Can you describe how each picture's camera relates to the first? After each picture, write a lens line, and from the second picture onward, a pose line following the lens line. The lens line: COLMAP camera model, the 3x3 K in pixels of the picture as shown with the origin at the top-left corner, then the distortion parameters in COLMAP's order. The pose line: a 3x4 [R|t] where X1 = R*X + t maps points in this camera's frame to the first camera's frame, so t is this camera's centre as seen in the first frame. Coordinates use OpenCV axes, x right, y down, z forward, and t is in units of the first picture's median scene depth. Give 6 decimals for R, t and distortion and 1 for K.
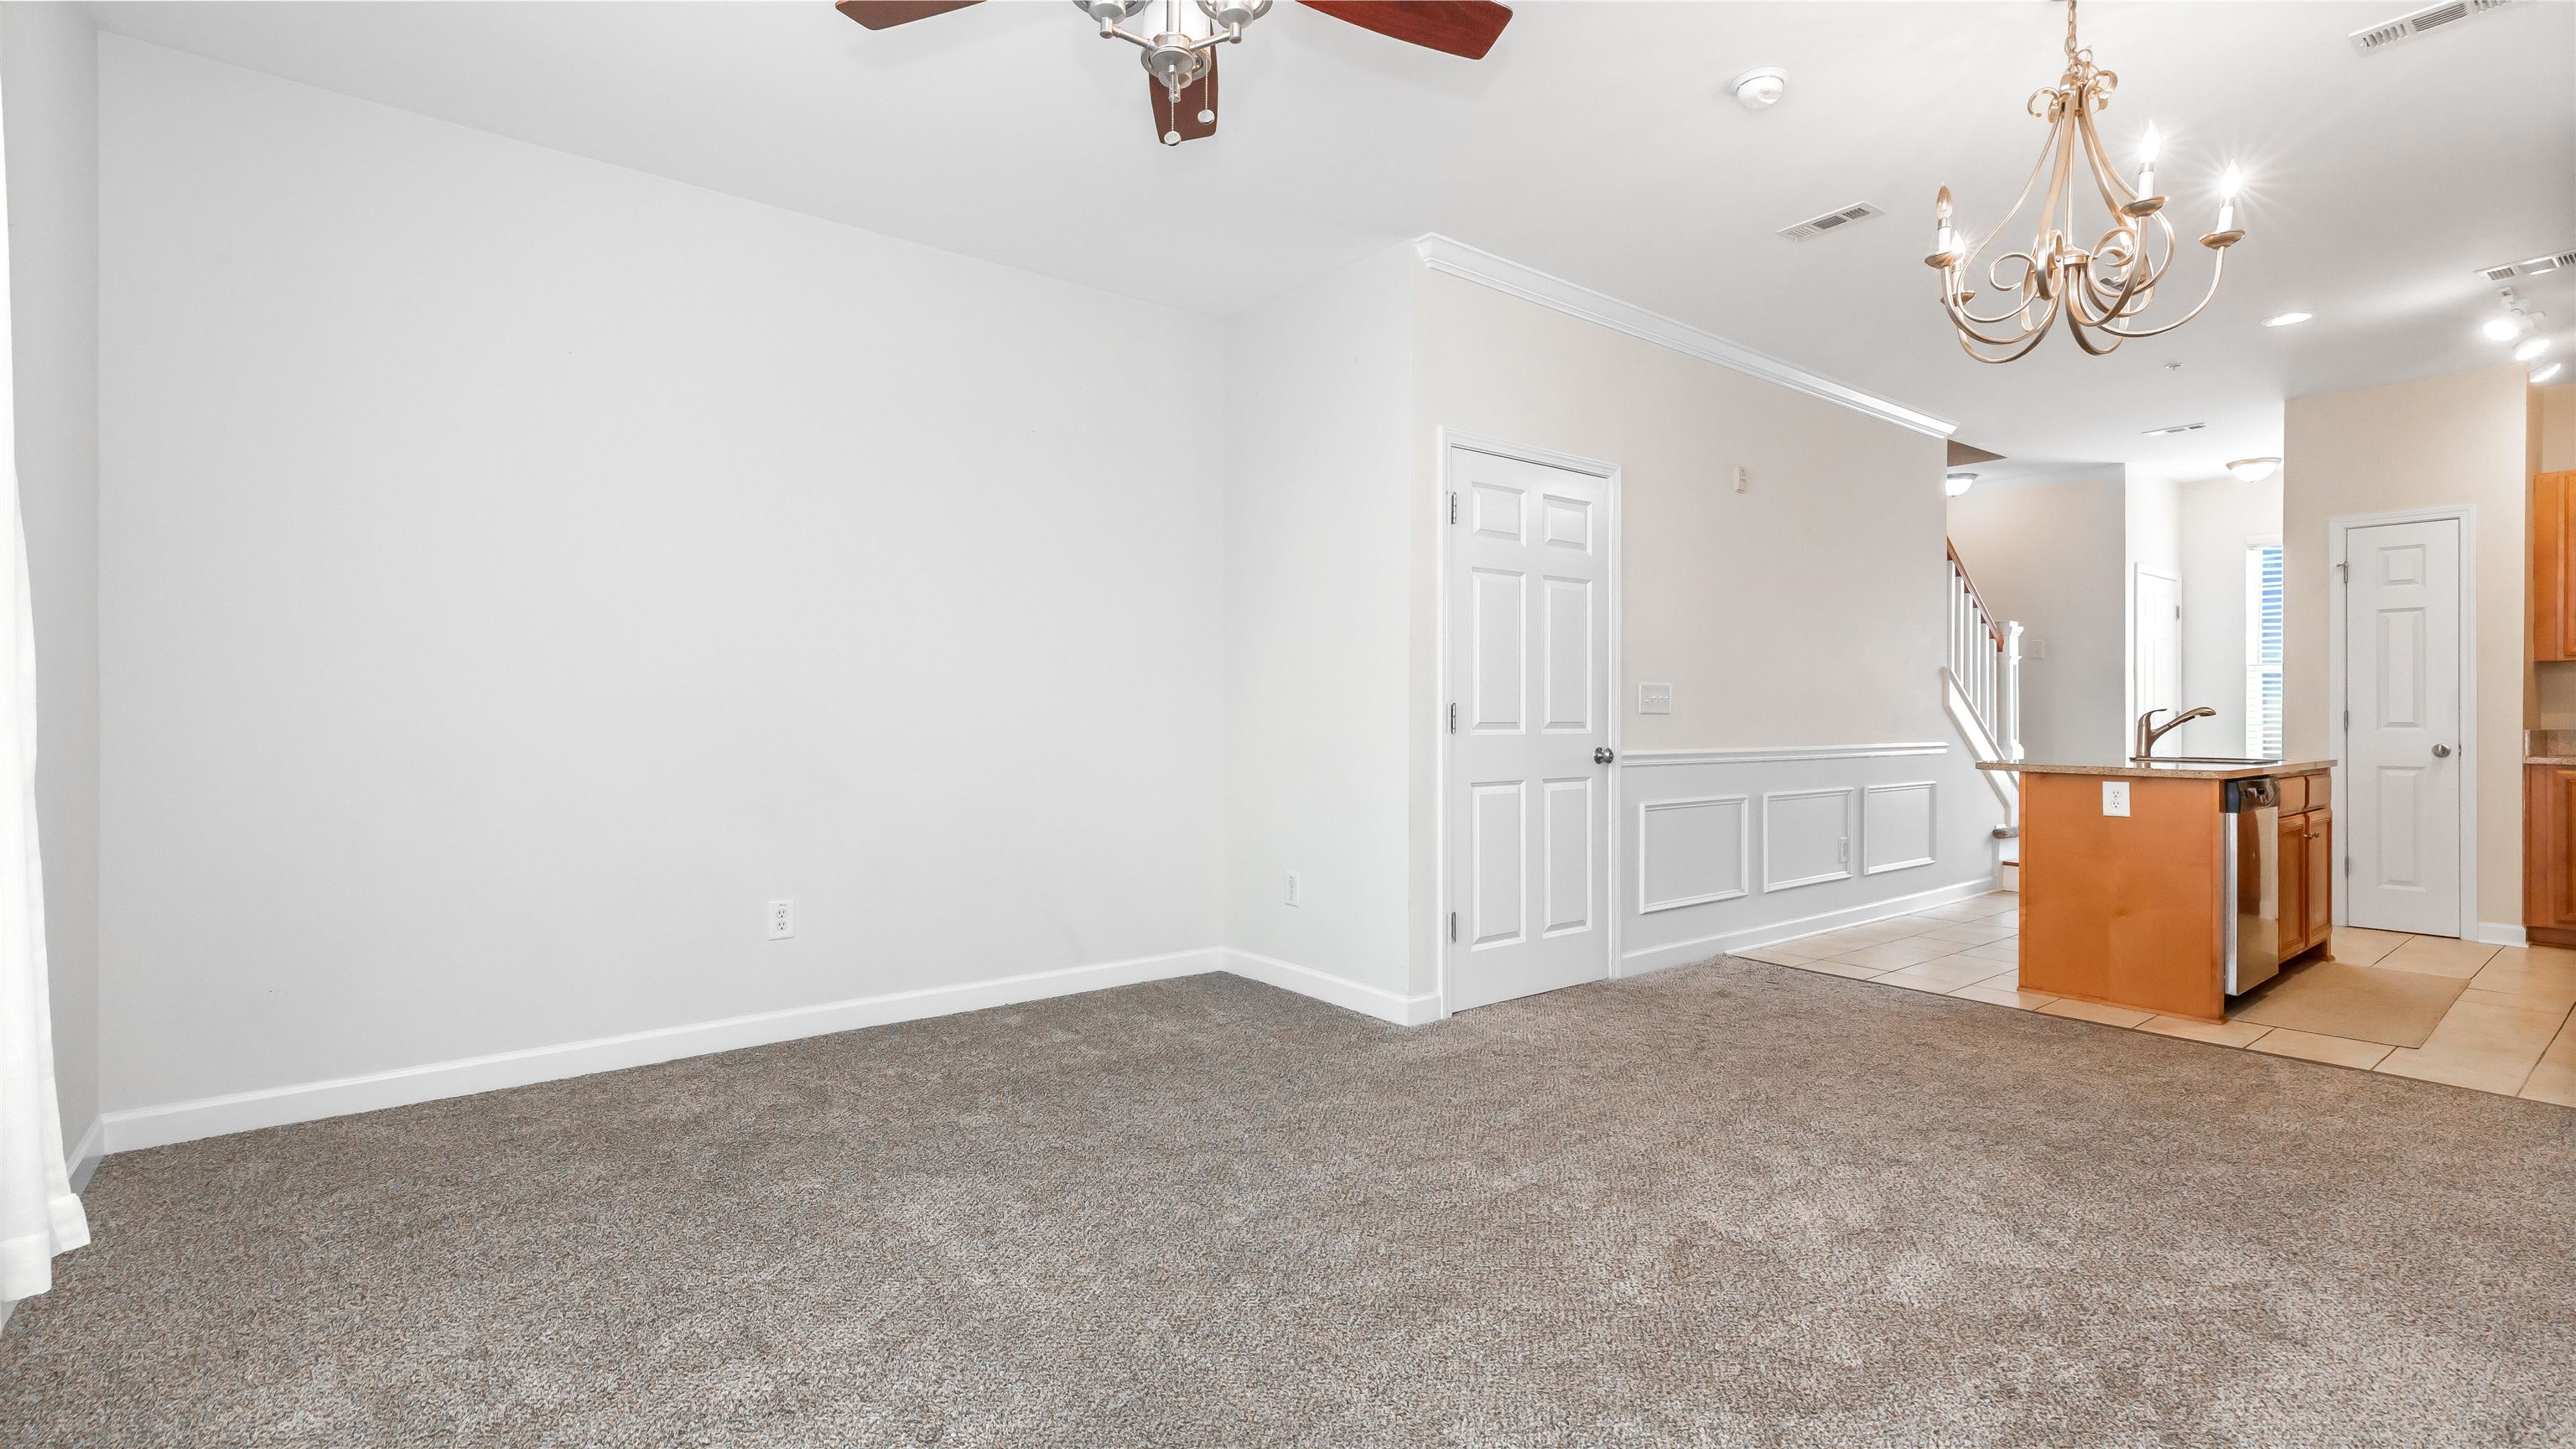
lens RADIAL K [[1159.0, 0, 1291.6], [0, 1159.0, 717.1], [0, 0, 1]] dist [0.002932, -0.000038]
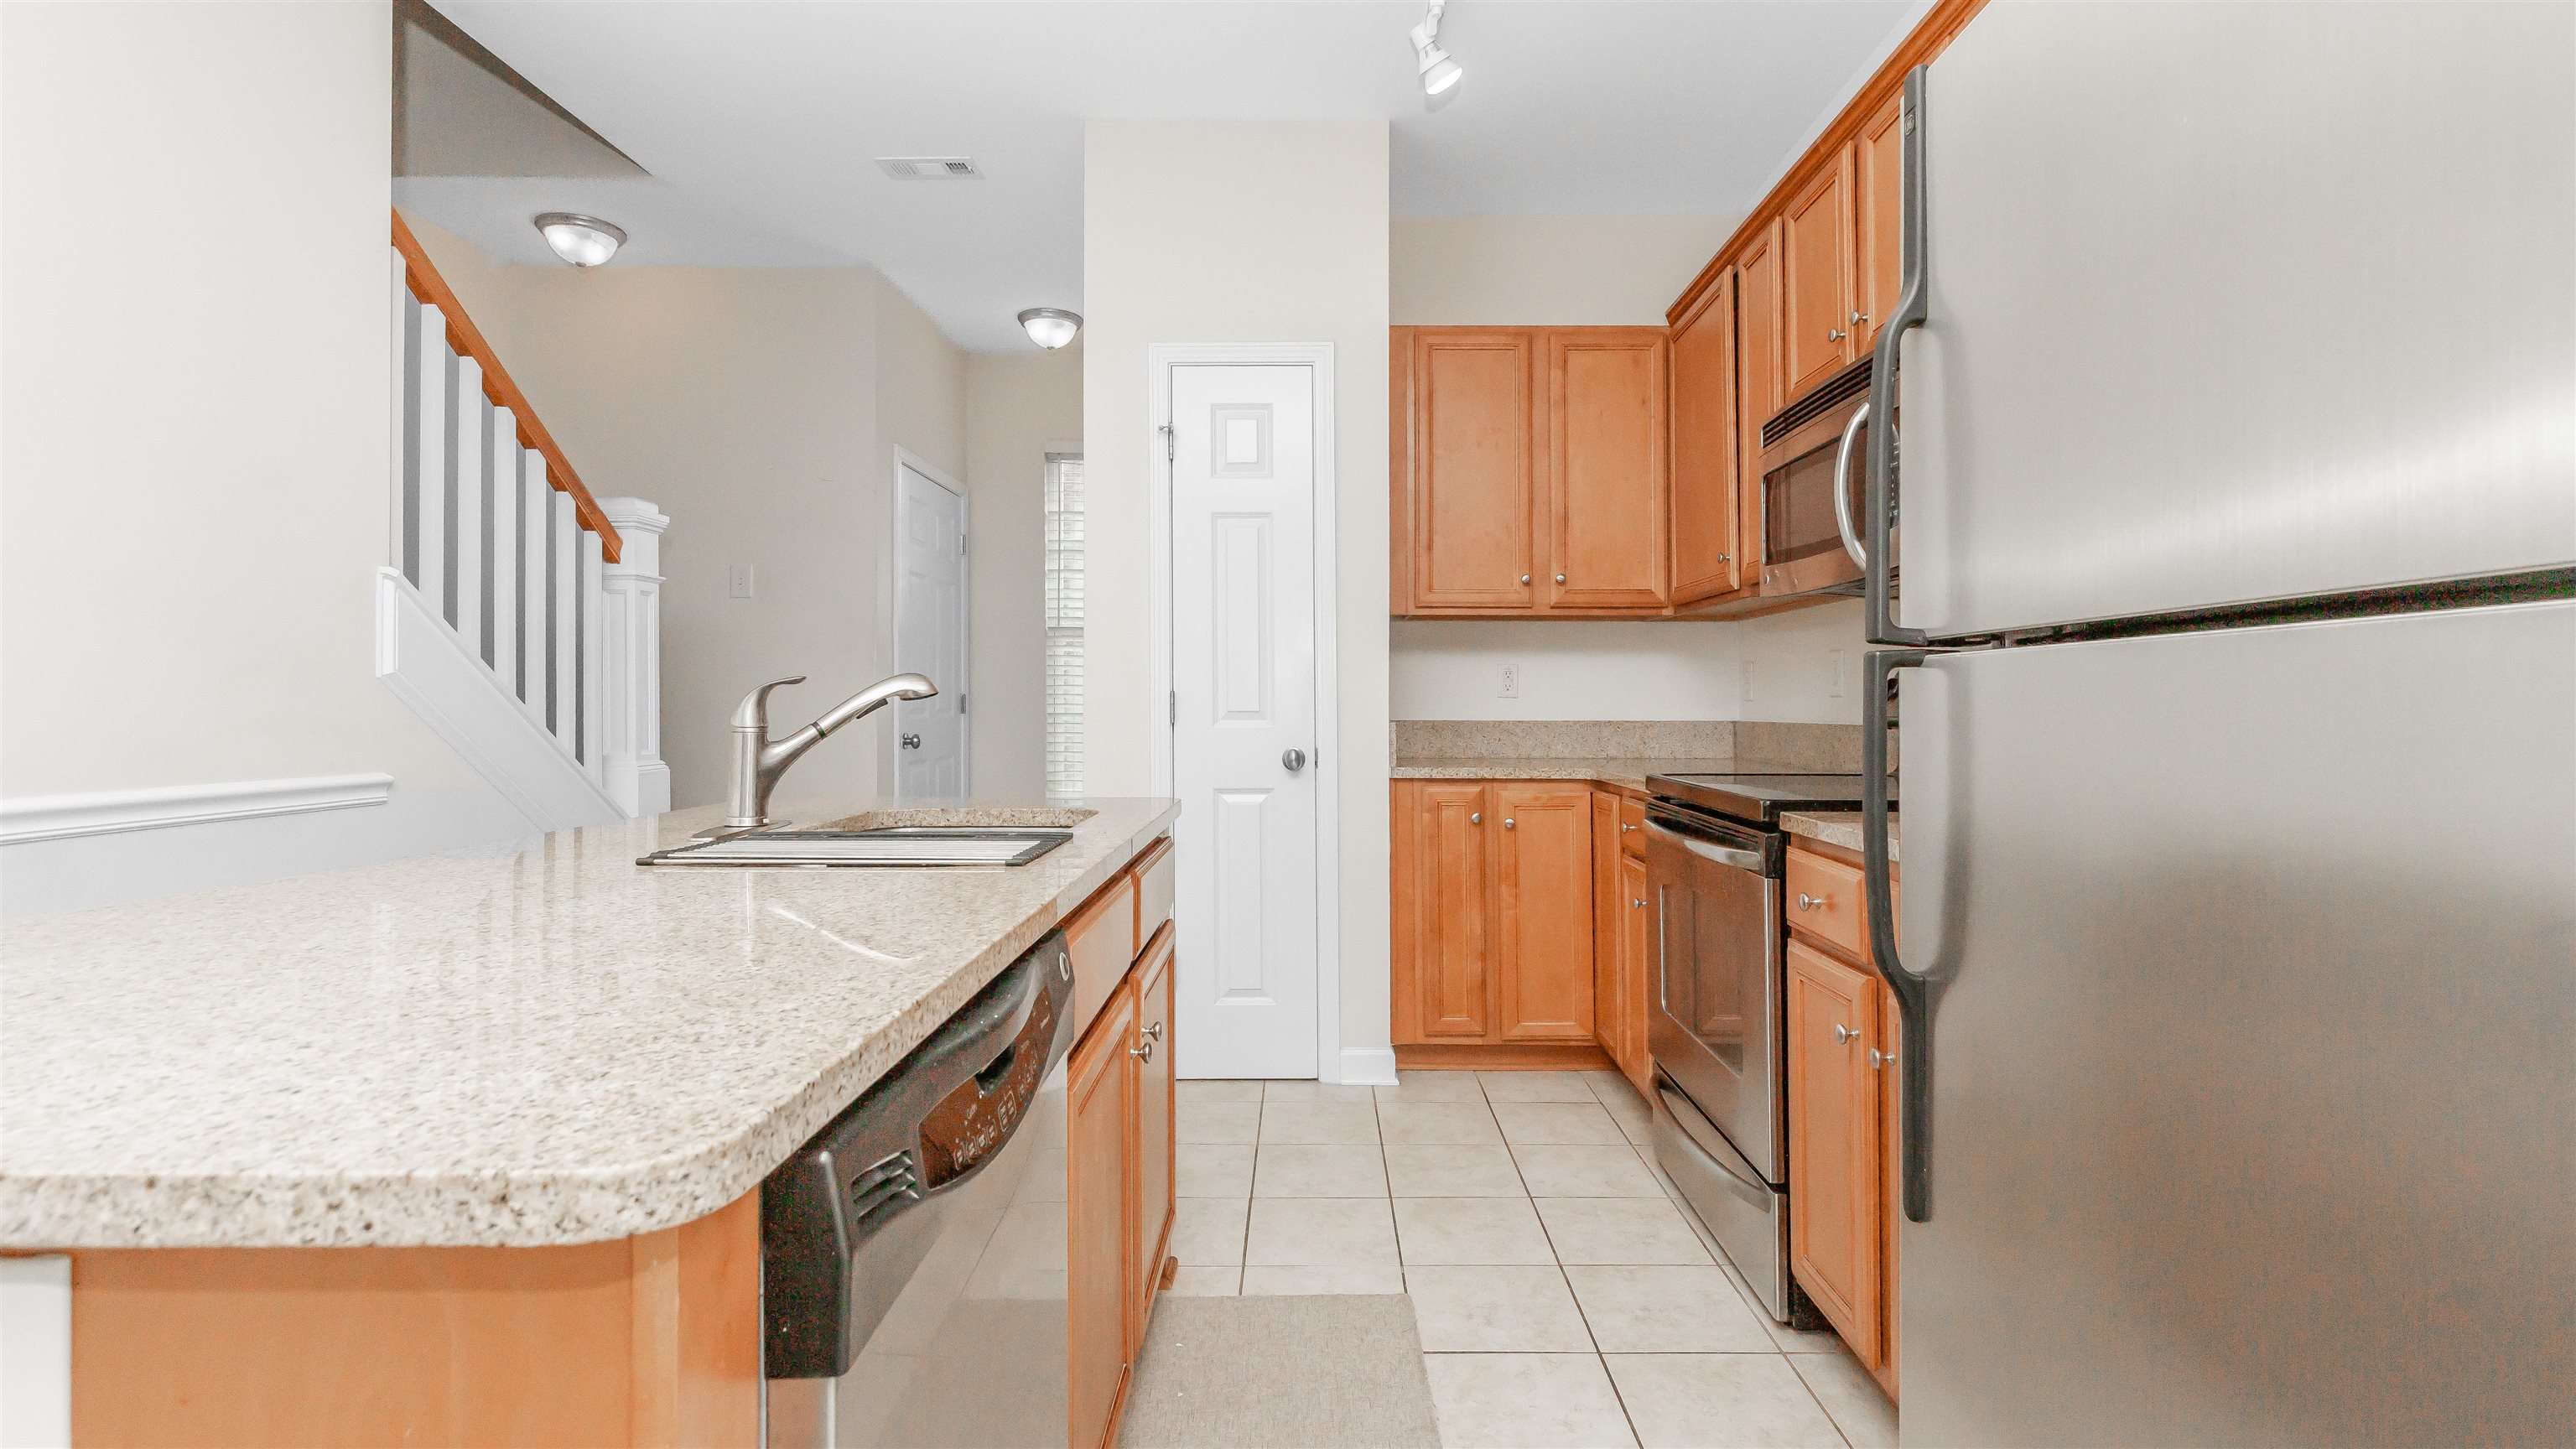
lens RADIAL K [[1176.2, 0, 1308.6], [0, 1176.2, 679.3], [0, 0, 1]] dist [-0.001862, -0.000150]
pose [[0.626503, 0.013267, 0.779306, 0.668682], [0.003157, 0.999804, -0.019559, 0.000569], [-0.779413, 0.014714, 0.626338, 0.781887]]
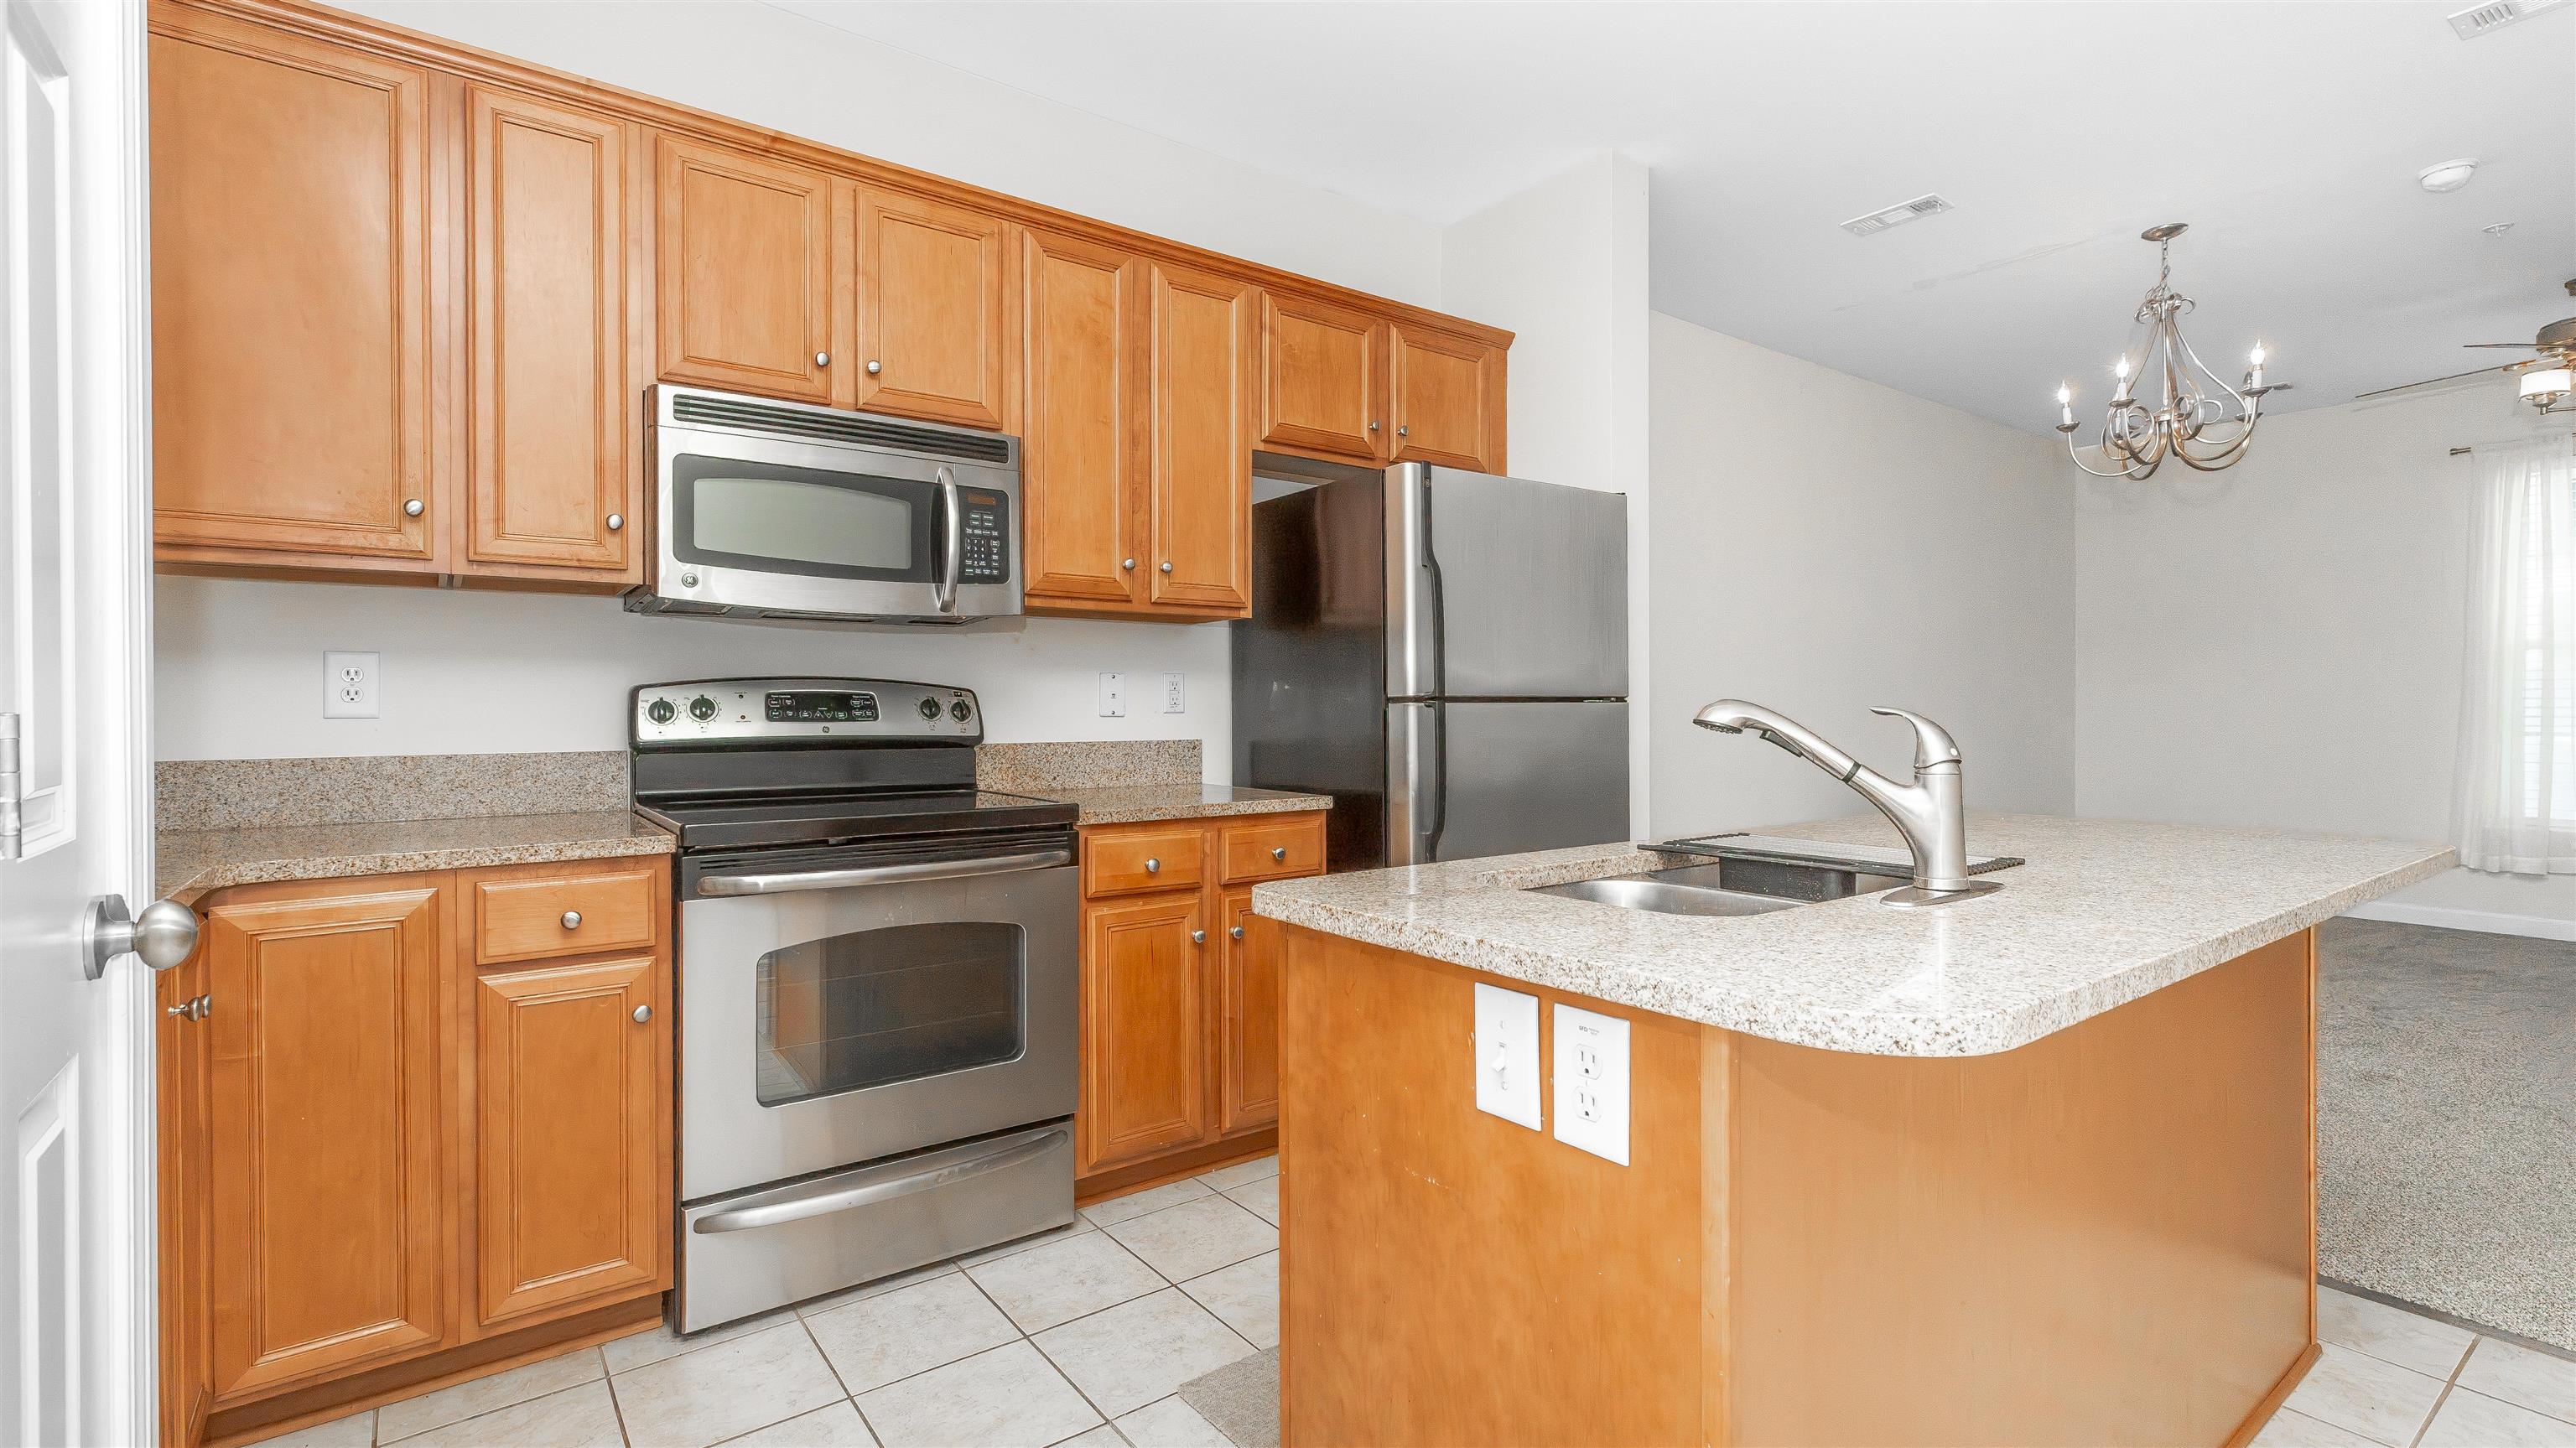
lens RADIAL K [[1158.9, 0, 1291.6], [0, 1158.9, 716.6], [0, 0, 1]] dist [0.002932, -0.000038]
pose [[-0.999617, 0.003982, 0.027372, 1.009856], [0.004195, 0.999961, 0.007731, -0.005247], [-0.027340, 0.007843, -0.999595, 1.460617]]
